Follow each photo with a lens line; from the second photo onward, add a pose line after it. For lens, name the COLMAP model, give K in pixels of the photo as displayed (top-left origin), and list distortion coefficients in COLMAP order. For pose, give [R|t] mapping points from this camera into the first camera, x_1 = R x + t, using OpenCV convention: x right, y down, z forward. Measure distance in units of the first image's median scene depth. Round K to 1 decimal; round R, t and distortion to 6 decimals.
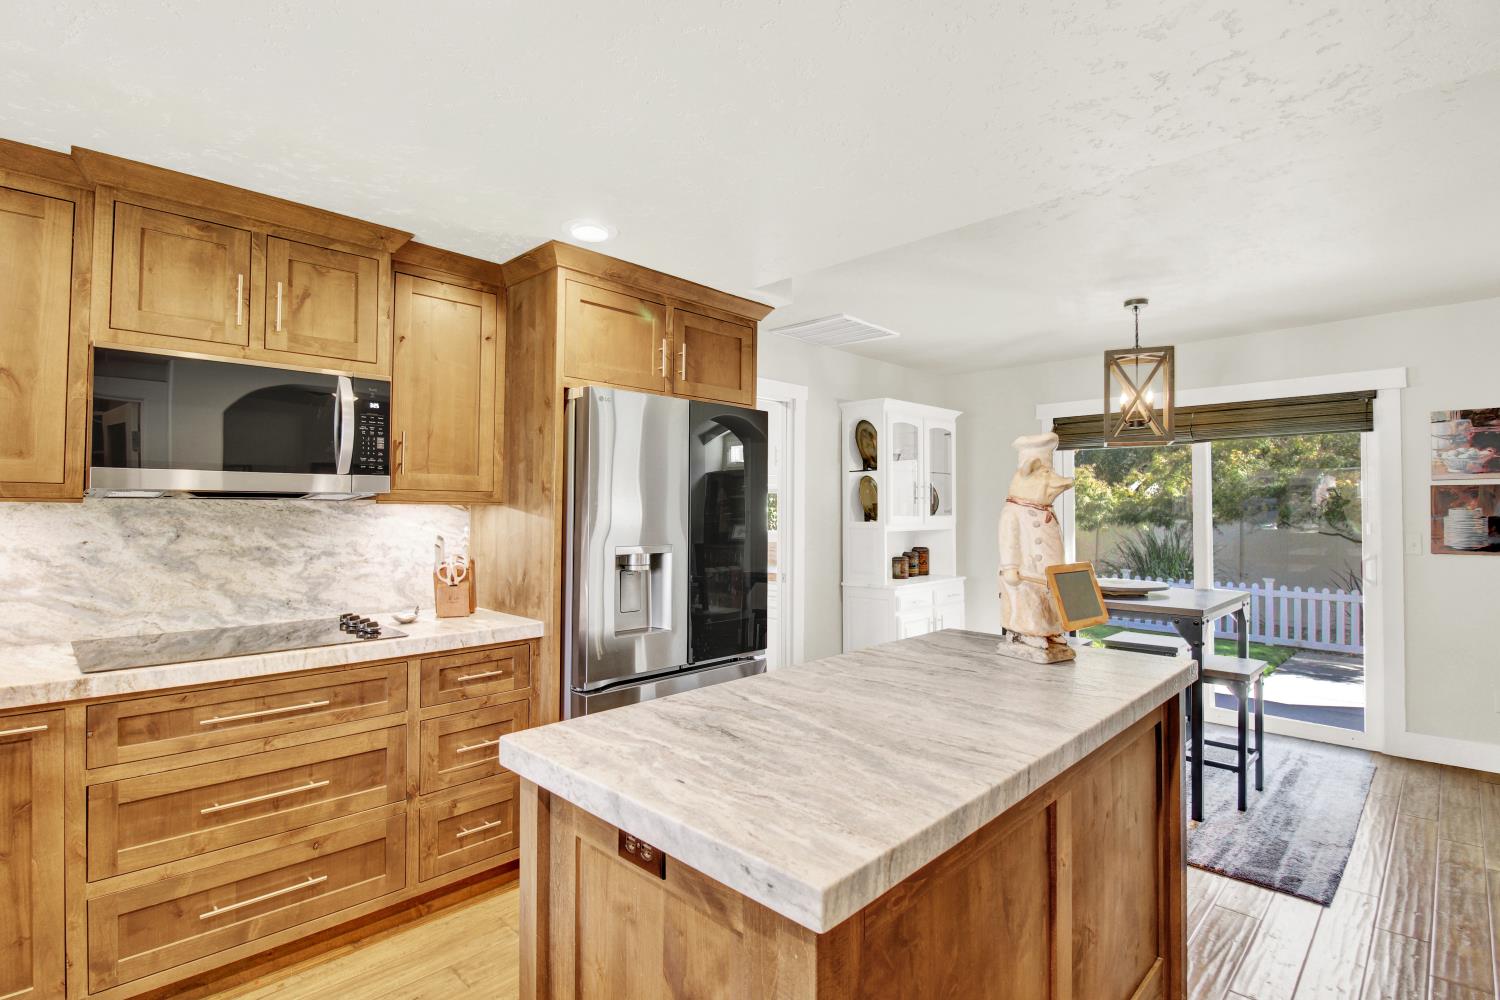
lens RADIAL K [[714.3, 0, 745.1], [0, 714.3, 494.1], [0, 0, 1]] dist [0.000771, -0.012668]
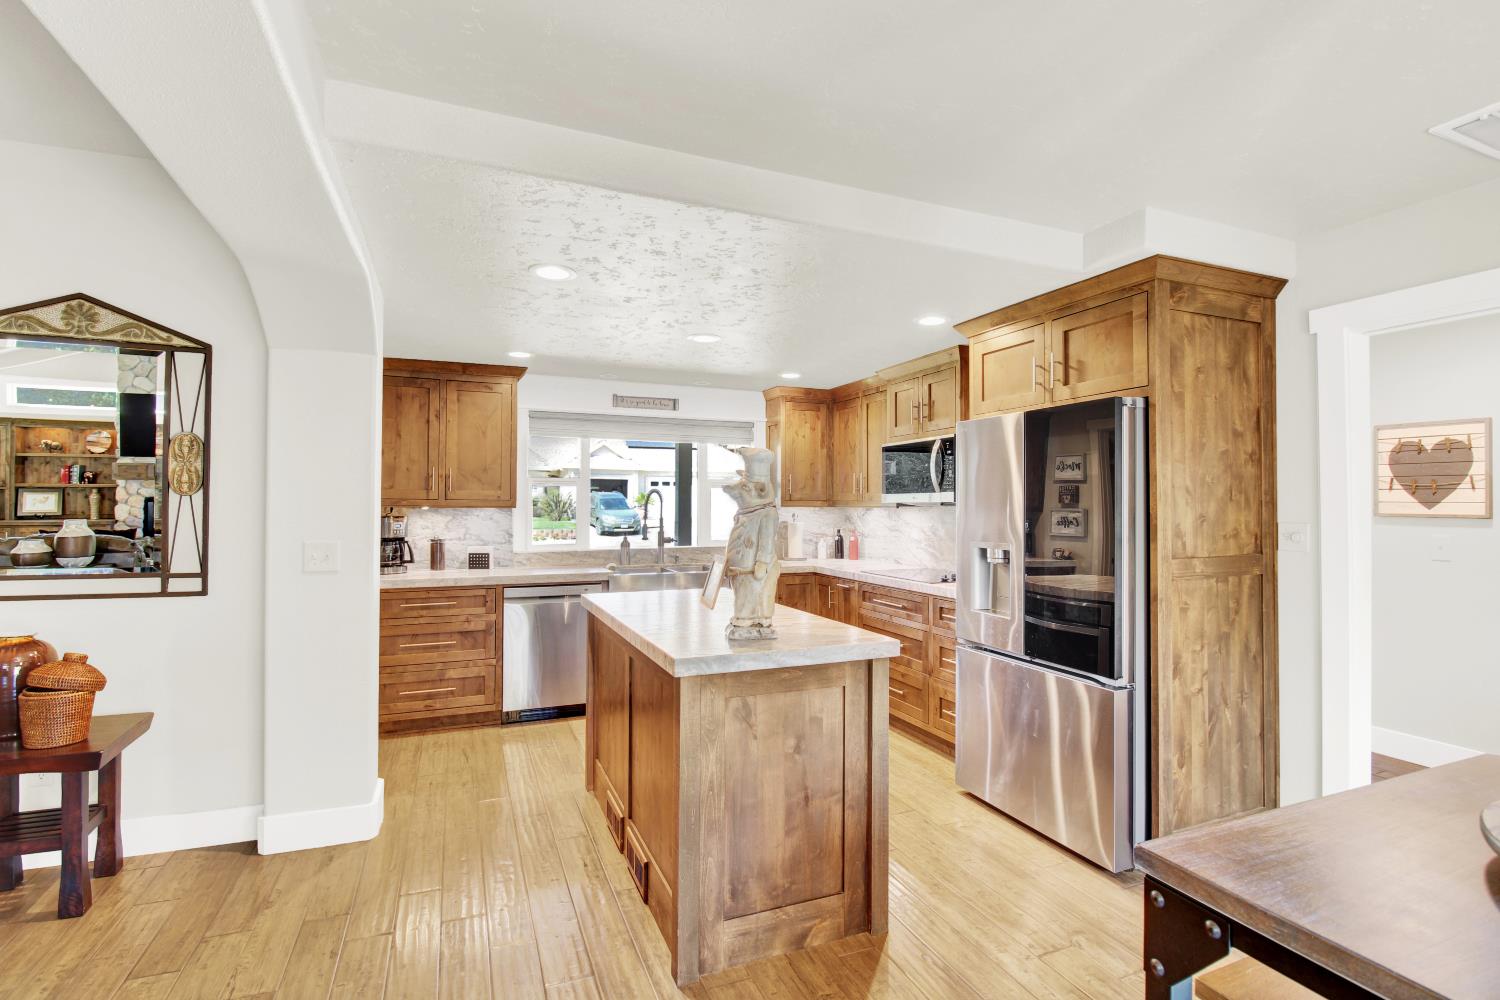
lens RADIAL K [[714.3, 0, 752.4], [0, 714.3, 494.9], [0, 0, 1]] dist [0.000771, -0.012668]
pose [[-0.393371, -0.020267, -0.919157, 1.378146], [0.013076, 0.999533, -0.027635, 0.024657], [0.919287, -0.022889, -0.392922, 1.342672]]
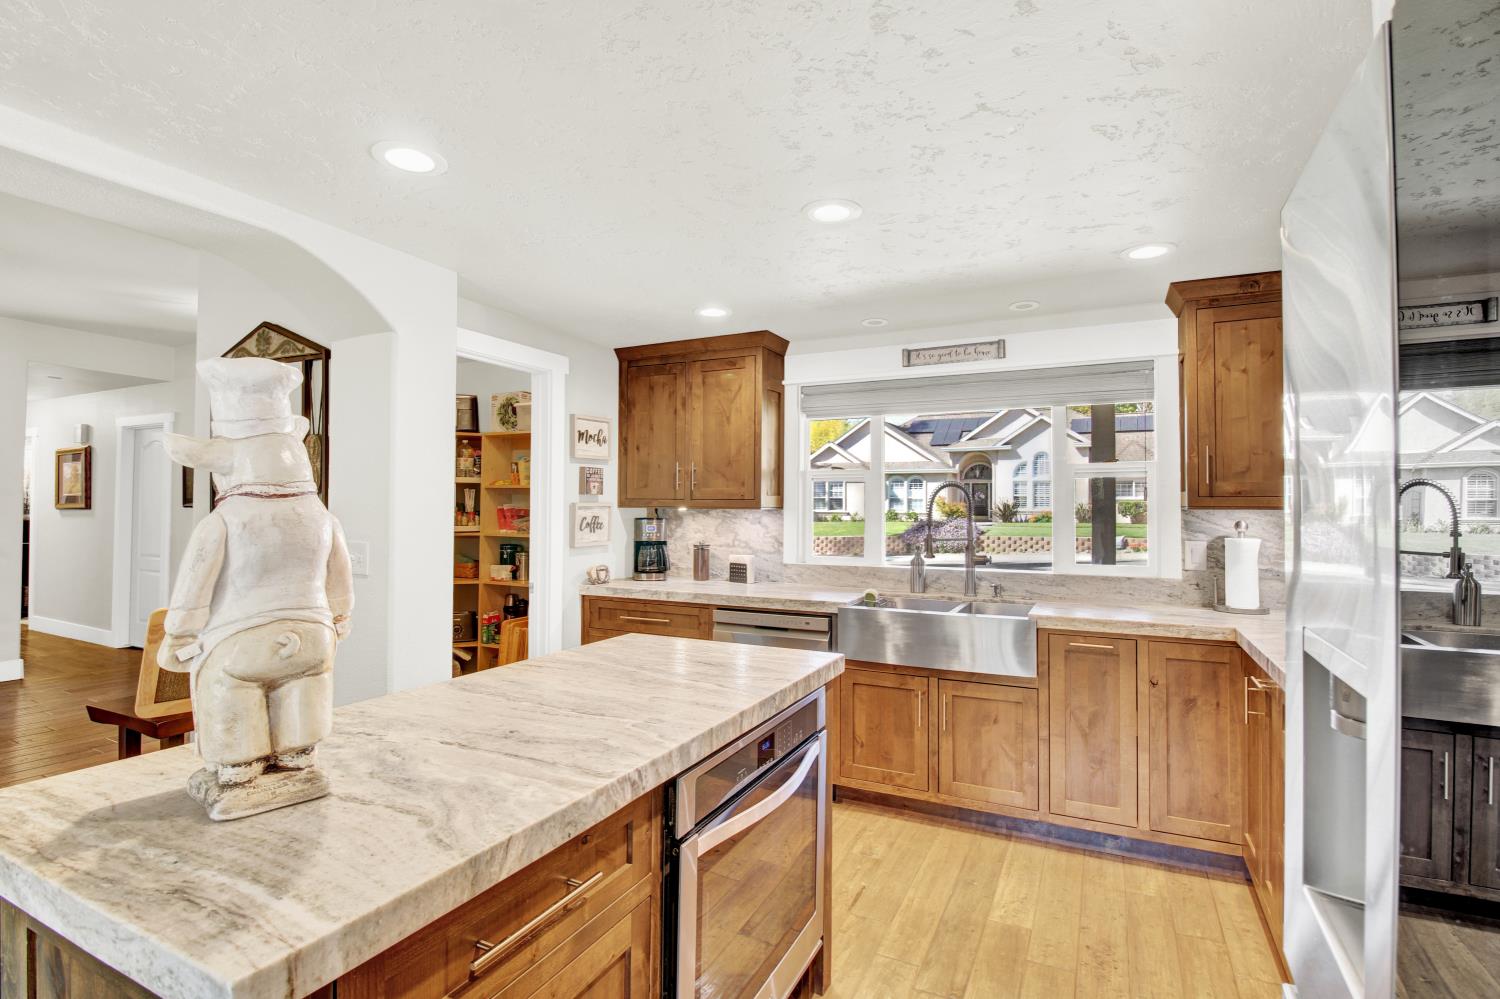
lens RADIAL K [[714.3, 0, 748.6], [0, 714.3, 496.2], [0, 0, 1]] dist [0.000771, -0.012668]
pose [[-0.952291, -0.017526, -0.304689, 0.215672], [-0.005517, 0.999175, -0.040229, 0.033083], [0.305142, -0.036629, -0.951602, 1.463994]]
